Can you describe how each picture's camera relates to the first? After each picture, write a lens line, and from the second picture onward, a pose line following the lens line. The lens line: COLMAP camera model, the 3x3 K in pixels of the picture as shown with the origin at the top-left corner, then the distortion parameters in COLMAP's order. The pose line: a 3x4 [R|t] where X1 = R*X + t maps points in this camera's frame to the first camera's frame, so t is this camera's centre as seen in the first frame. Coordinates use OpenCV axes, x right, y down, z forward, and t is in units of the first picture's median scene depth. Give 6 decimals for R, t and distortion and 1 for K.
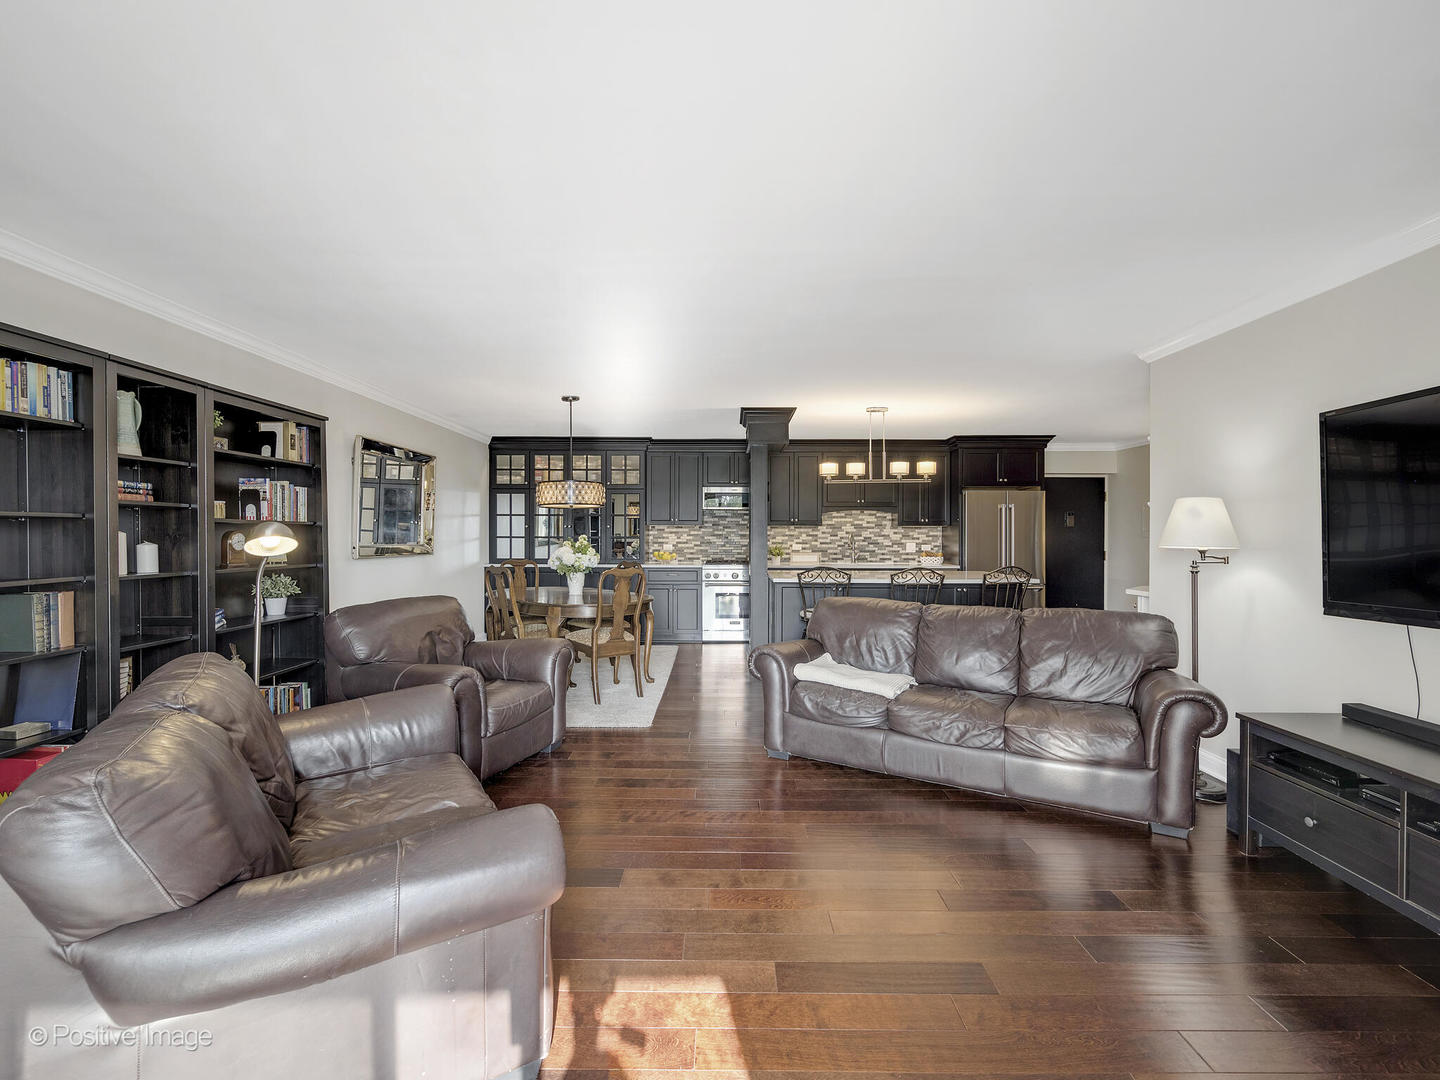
lens RADIAL K [[636.7, 0, 720.0], [0, 636.7, 540.0], [0, 0, 1]] dist [-0.000444, -0.000166]
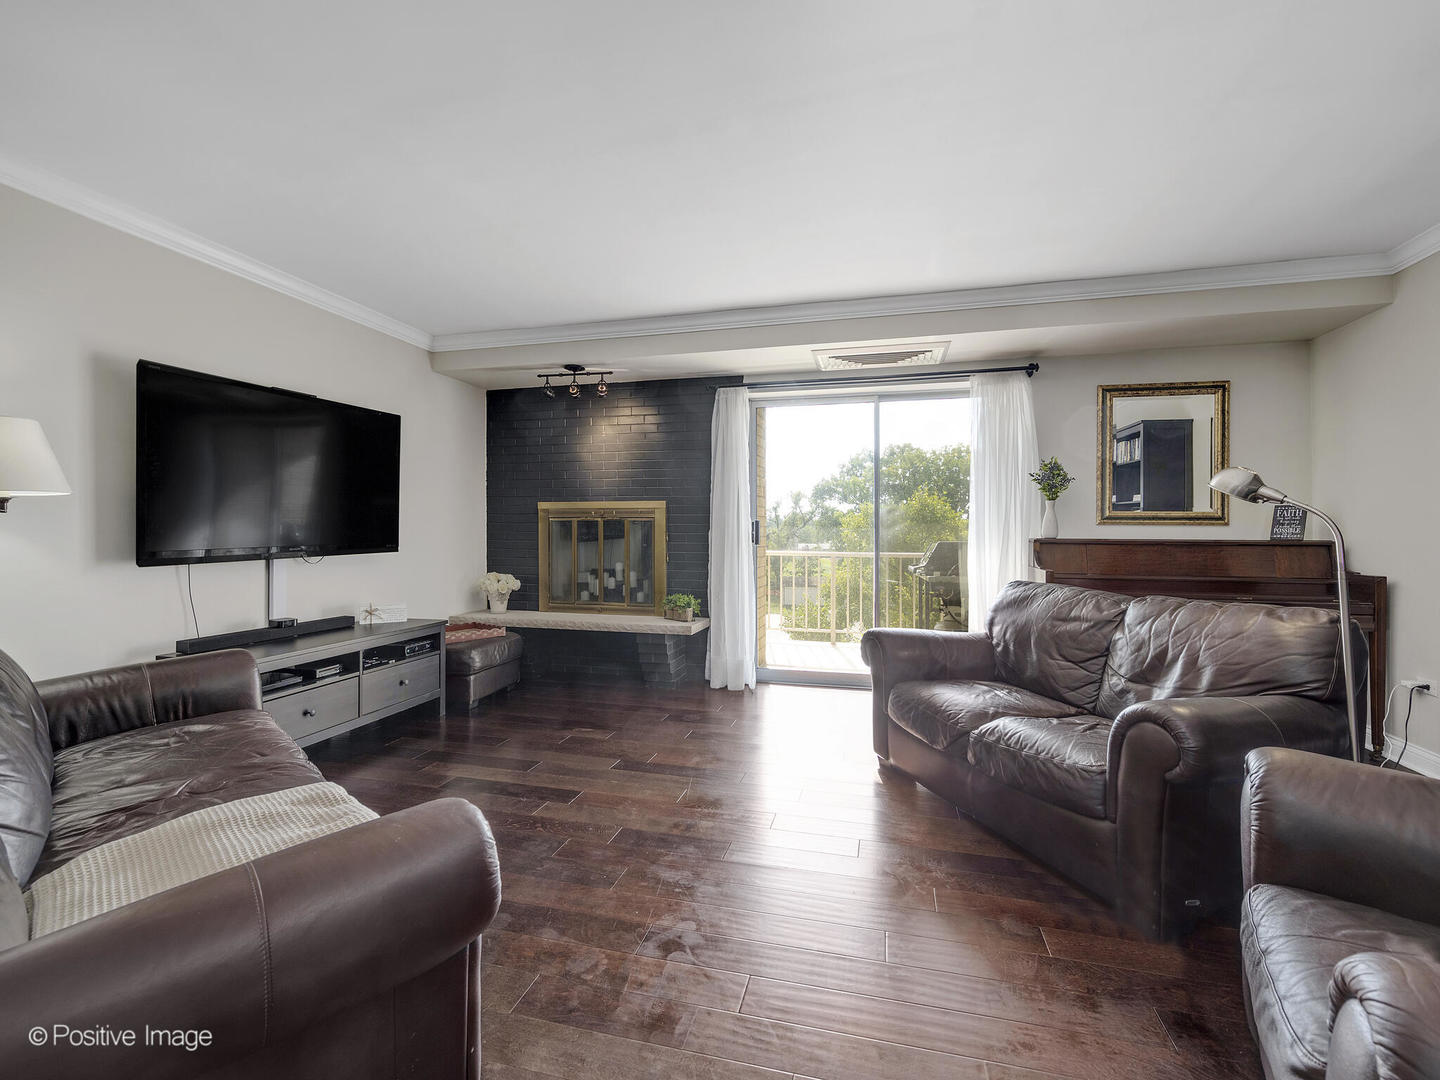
lens RADIAL K [[636.7, 0, 720.0], [0, 636.7, 540.0], [0, 0, 1]] dist [-0.000444, -0.000166]
pose [[-0.969895, -0.010990, 0.243275, -0.054672], [-0.006864, 0.999818, 0.017804, 0.019269], [-0.243427, 0.015599, -0.969794, 0.605029]]
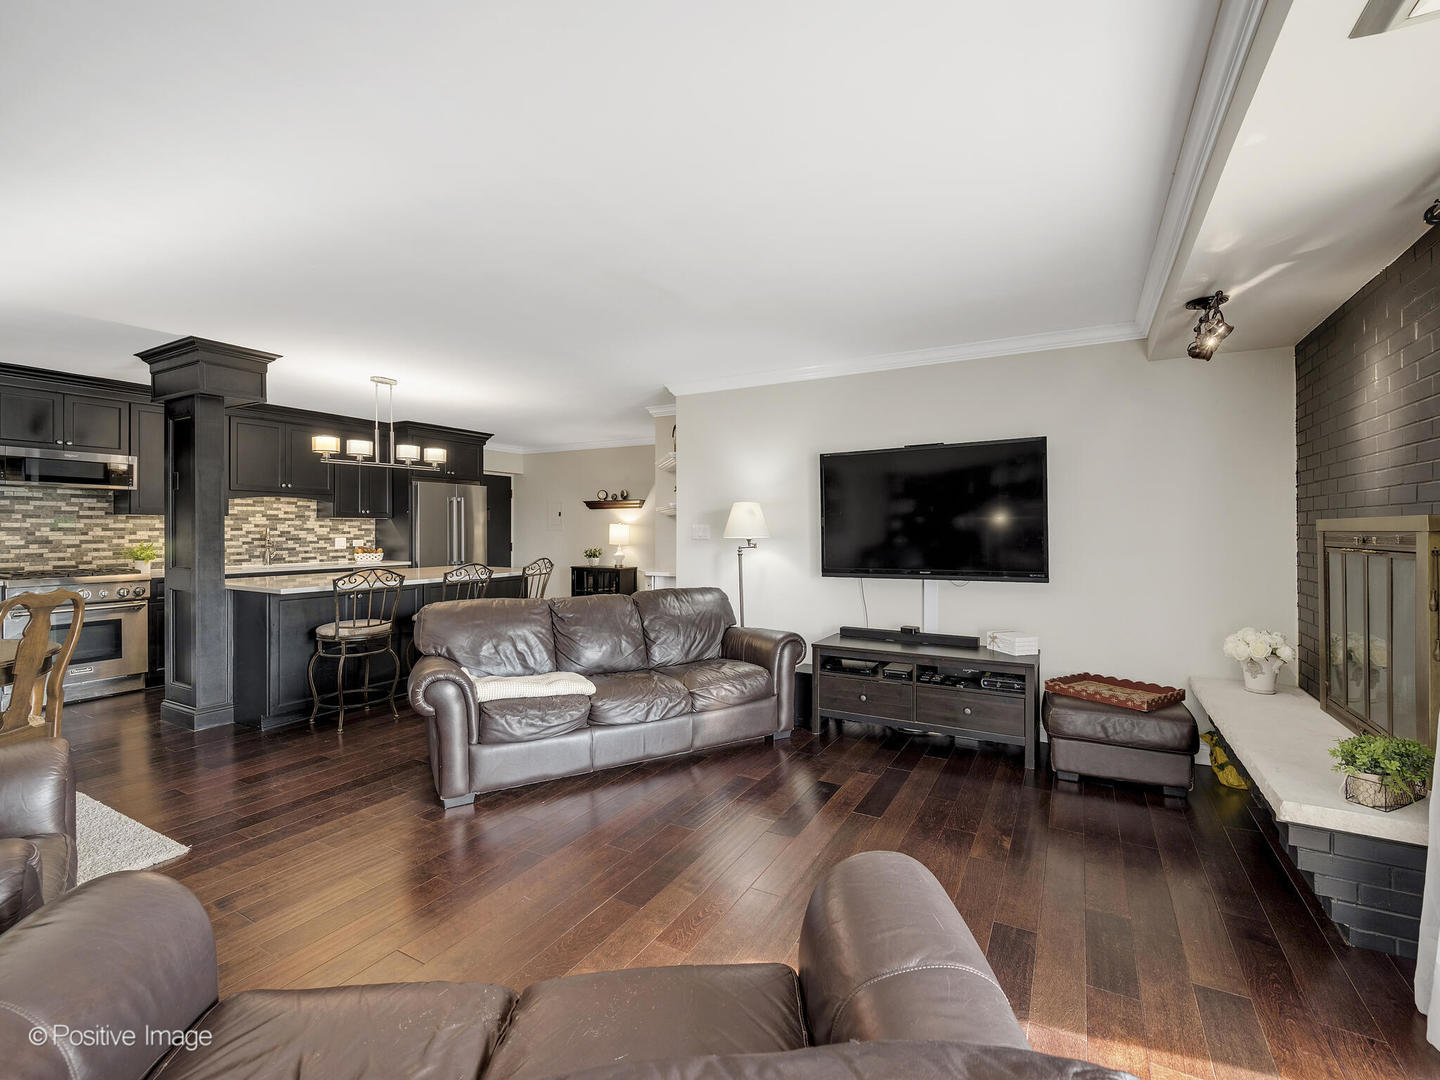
lens RADIAL K [[641.4, 0, 723.6], [0, 641.4, 530.9], [0, 0, 1]] dist [-0.001527, -0.000309]
pose [[0.479034, -0.004329, 0.877785, -0.219277], [0.007686, 0.999970, 0.000737, -0.001529], [-0.877762, 0.006393, 0.479053, 0.149042]]
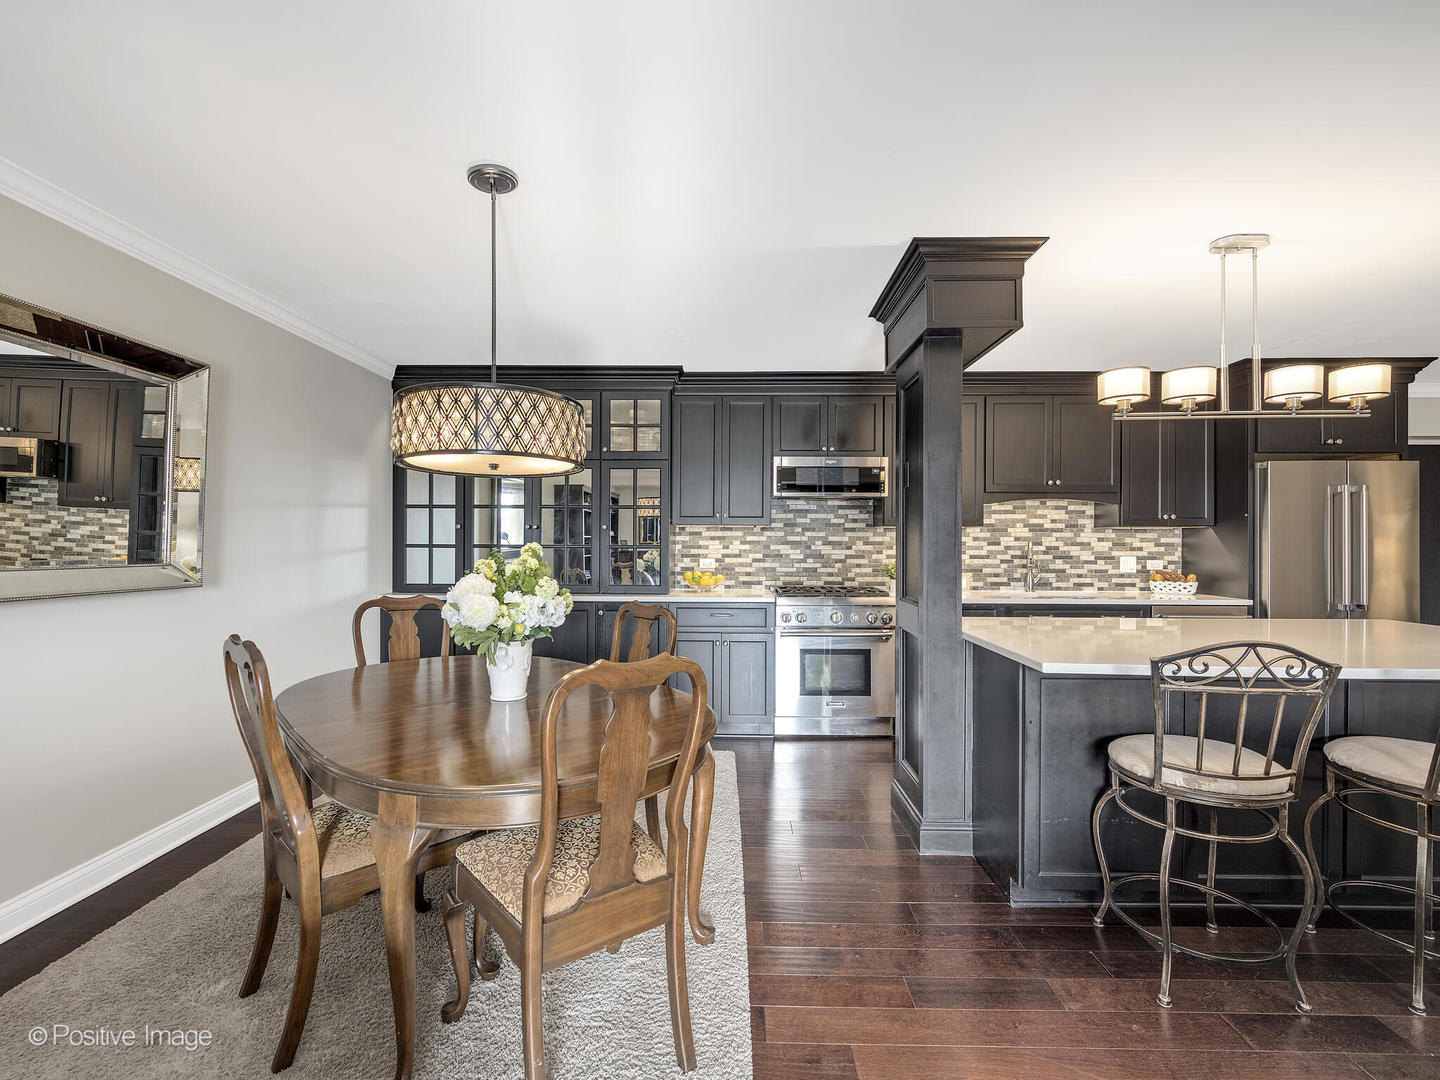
lens RADIAL K [[636.7, 0, 720.0], [0, 636.7, 540.0], [0, 0, 1]] dist [-0.000444, -0.000166]
pose [[0.999944, 0.001408, -0.010493, -0.068365], [-0.001518, 0.999944, -0.010515, -0.004157], [0.010477, 0.010530, 0.999890, 0.443722]]
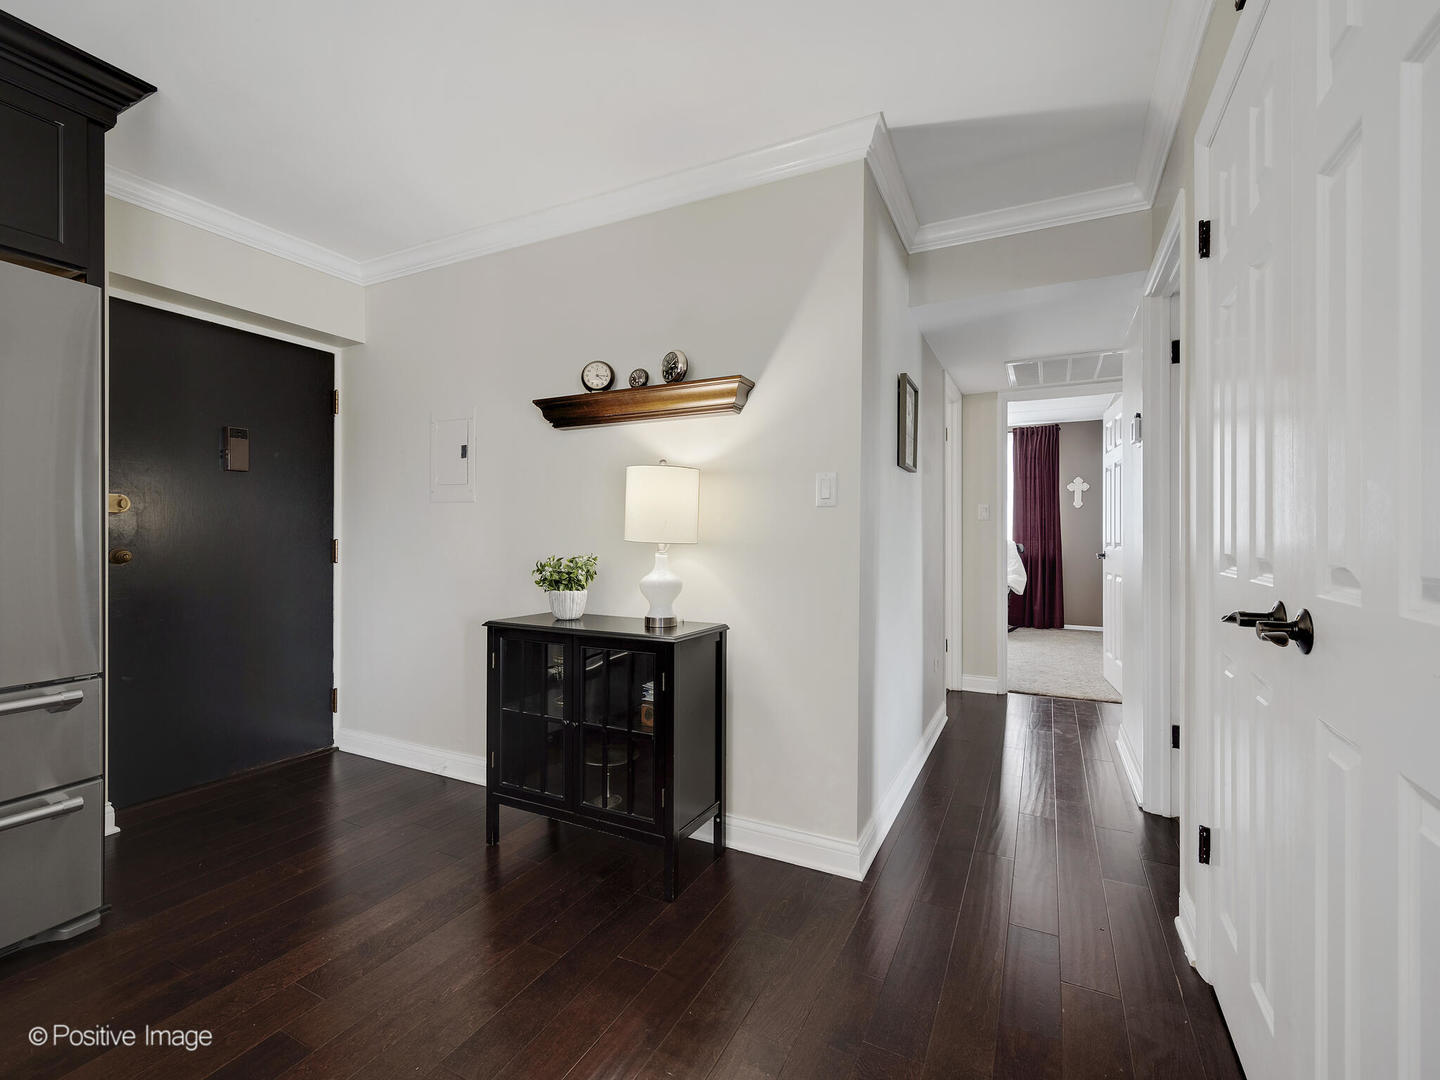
lens RADIAL K [[636.7, 0, 720.0], [0, 636.7, 540.0], [0, 0, 1]] dist [-0.000444, -0.000166]
pose [[0.448420, -0.002611, 0.893819, 0.387974], [0.002922, 0.999995, 0.001455, 0.019342], [-0.893818, 0.001959, 0.448425, 0.659592]]
